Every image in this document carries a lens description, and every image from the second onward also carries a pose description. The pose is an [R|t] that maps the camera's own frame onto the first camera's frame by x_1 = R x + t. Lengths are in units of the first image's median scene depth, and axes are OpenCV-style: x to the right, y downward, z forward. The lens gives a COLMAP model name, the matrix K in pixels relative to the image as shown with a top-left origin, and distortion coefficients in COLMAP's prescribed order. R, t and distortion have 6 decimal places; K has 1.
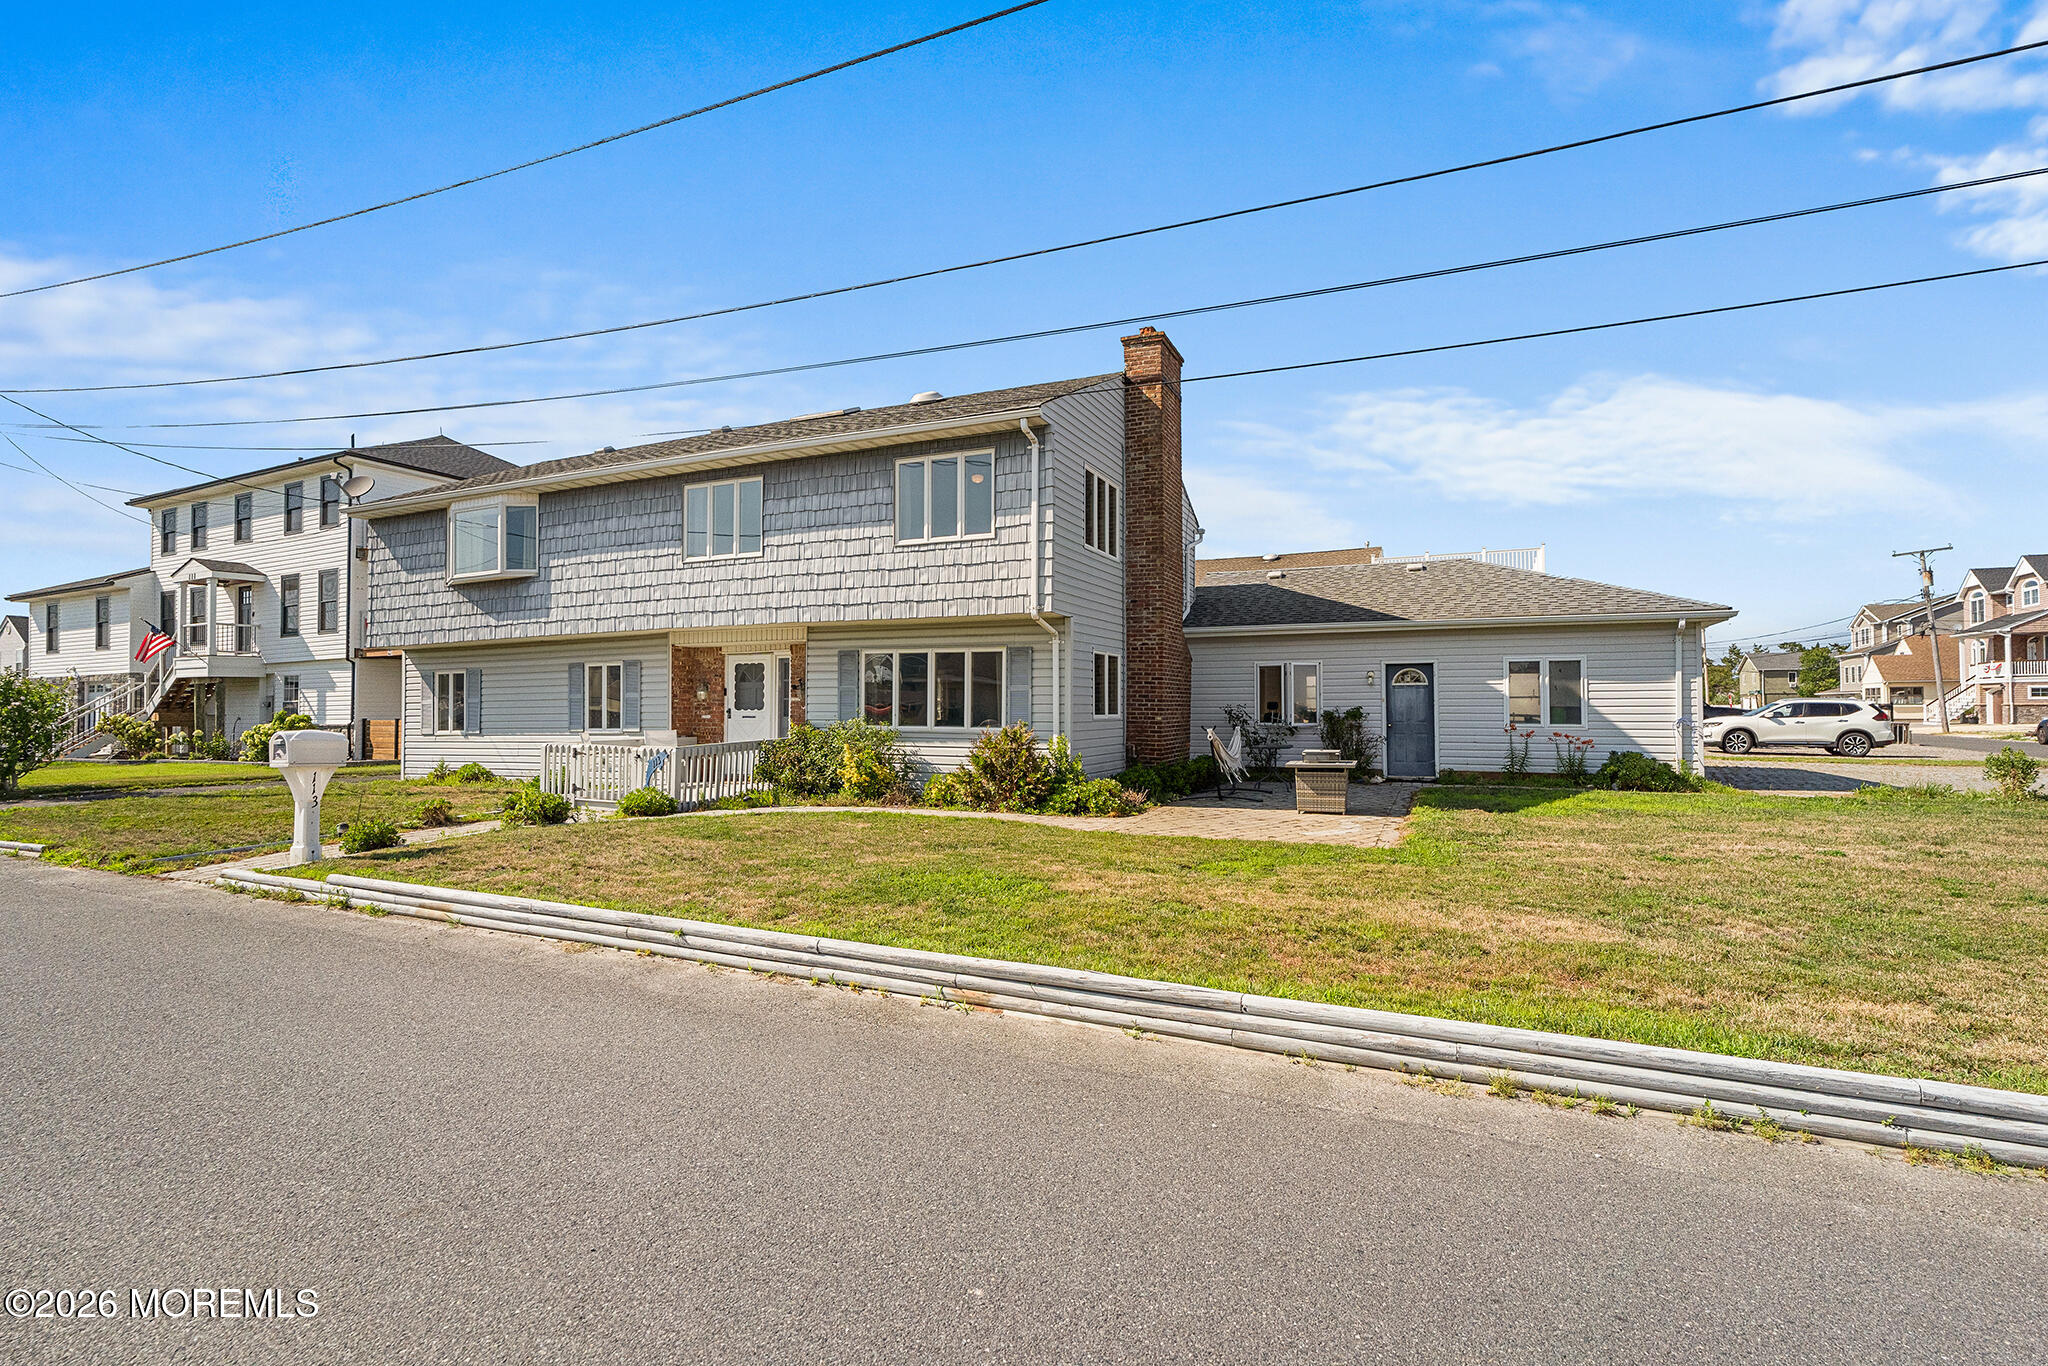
lens RADIAL K [[939.2, 0, 1038.0], [0, 939.2, 706.5], [0, 0, 1]] dist [-0.009770, 0.000627]
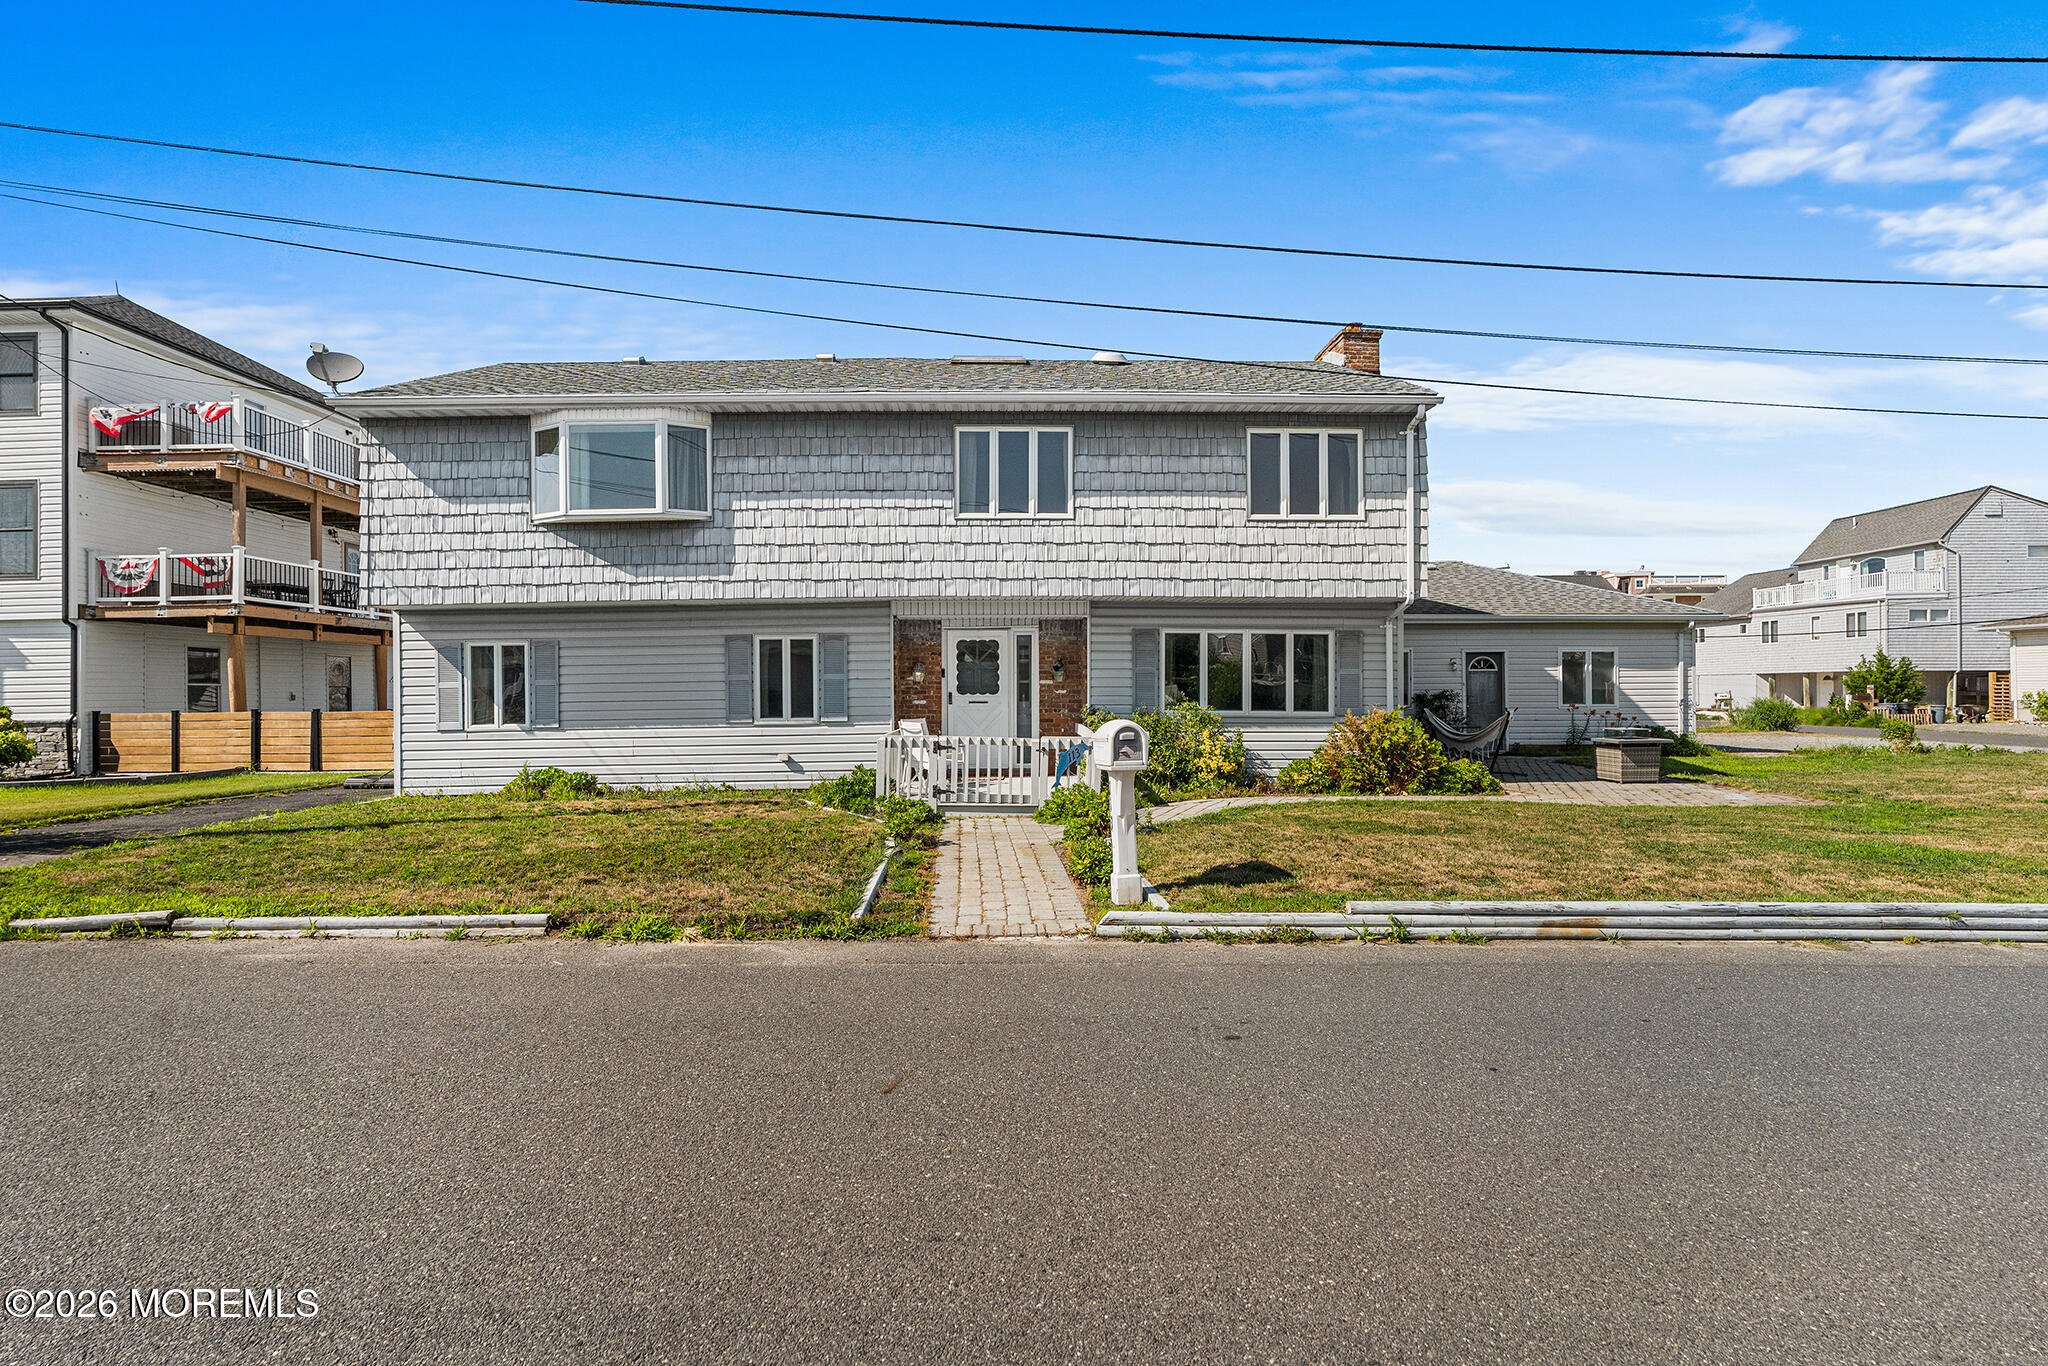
lens RADIAL K [[939.2, 0, 1038.0], [0, 939.2, 706.5], [0, 0, 1]] dist [-0.009770, 0.000627]
pose [[0.908521, -0.007896, 0.417765, -0.625264], [0.002202, 0.999898, 0.014109, 0.002947], [-0.417834, -0.011898, 0.908446, 0.191549]]
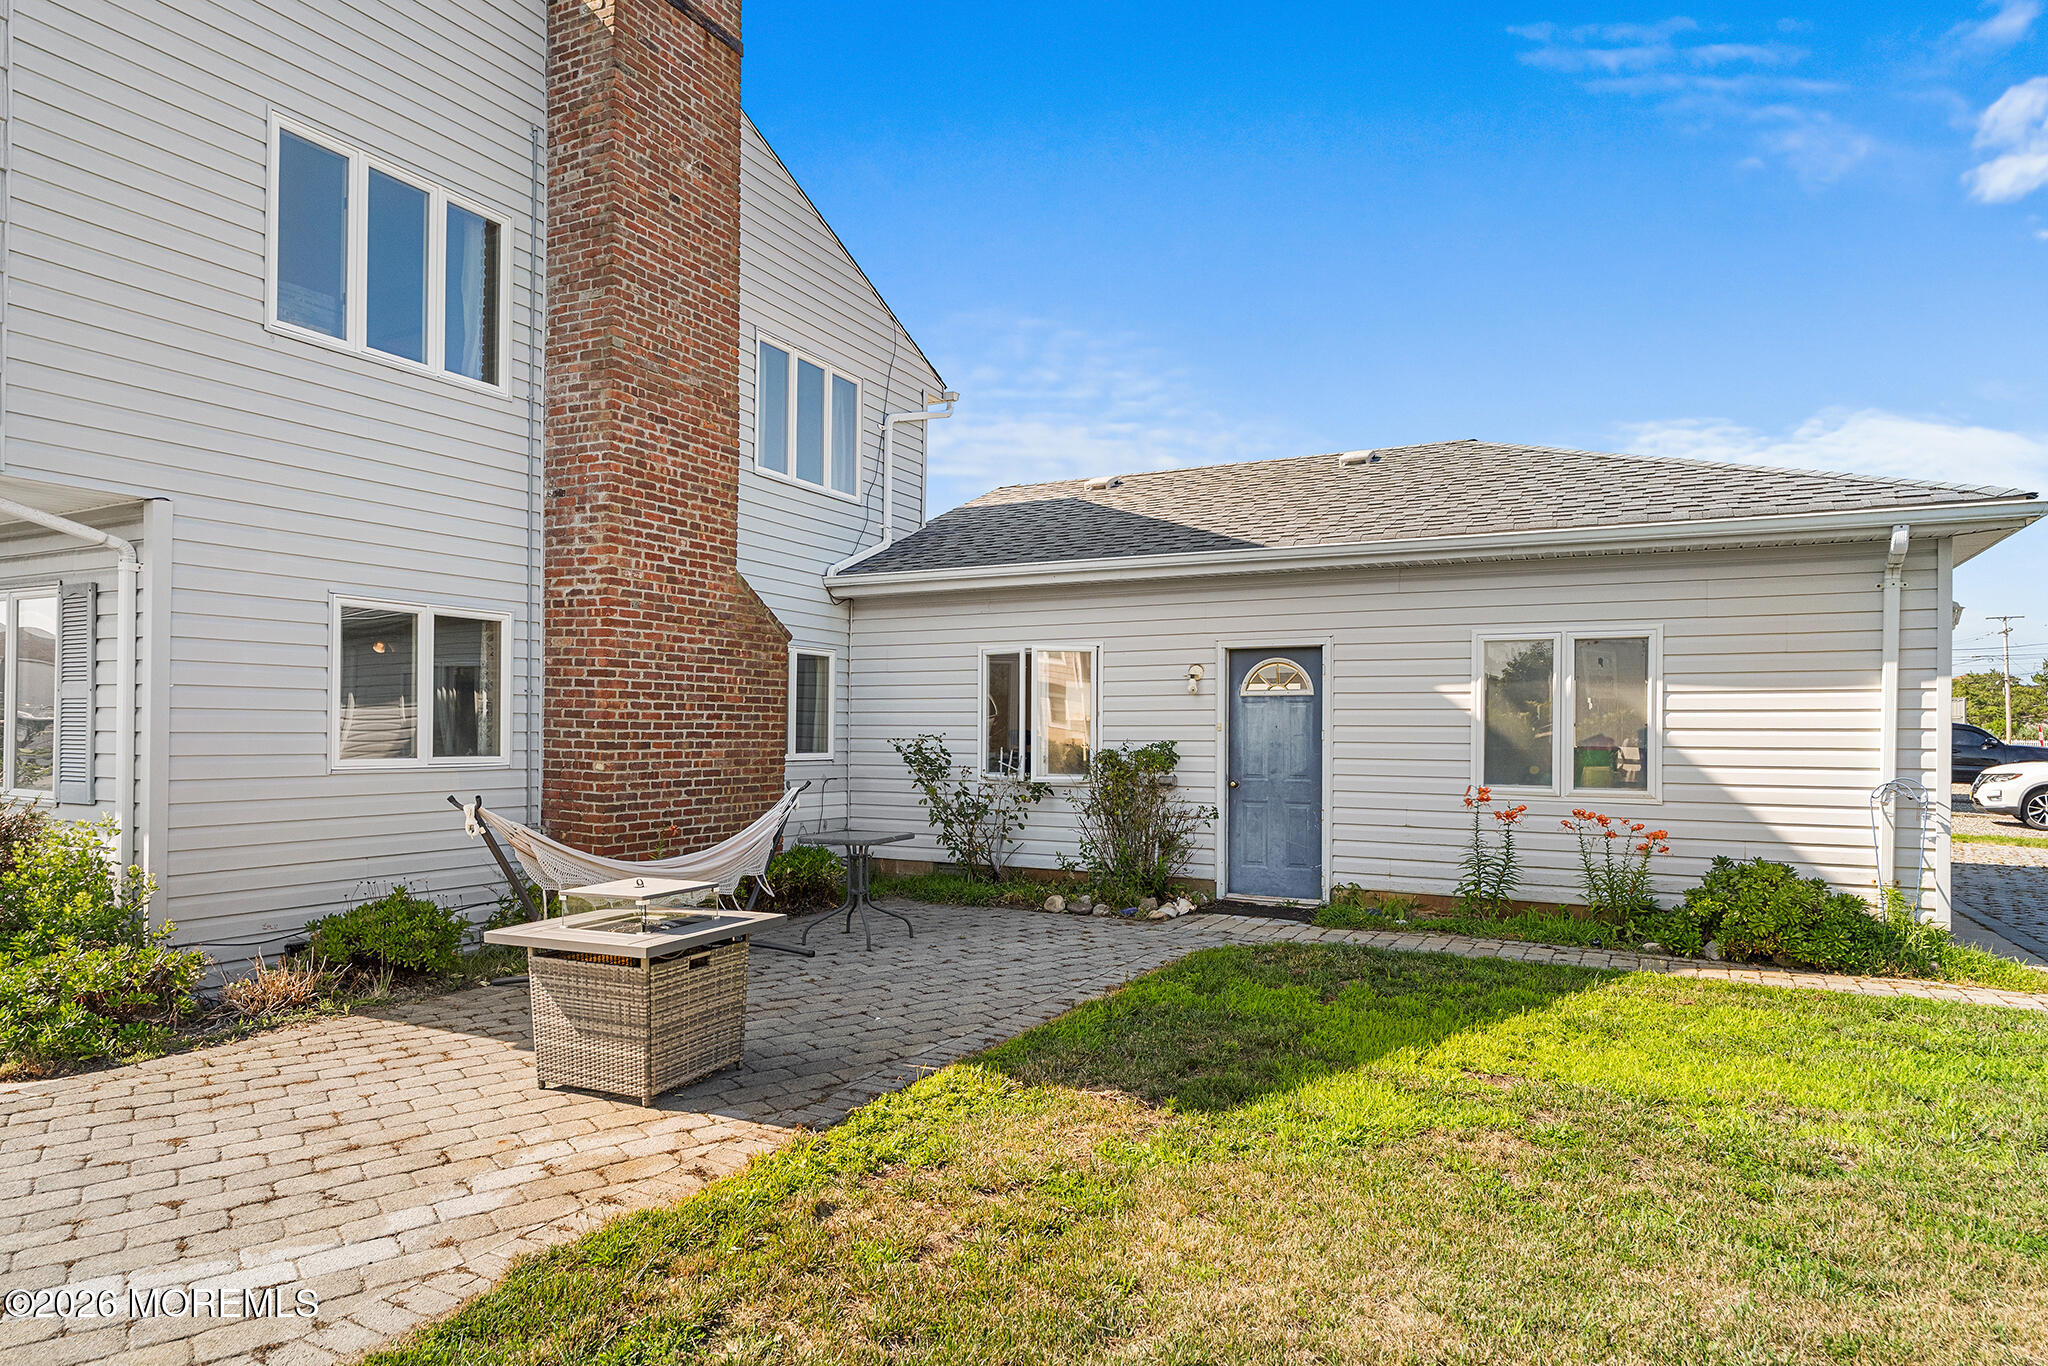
lens RADIAL K [[1196.7, 0, 1024.3], [0, 1196.7, 751.8], [0, 0, 1]] dist [-0.001770, 0.000210]
pose [[0.997590, 0.010782, -0.068537, 0.337663], [-0.009635, 0.999808, 0.017045, -0.004631], [0.068707, -0.016344, 0.997503, 0.446334]]
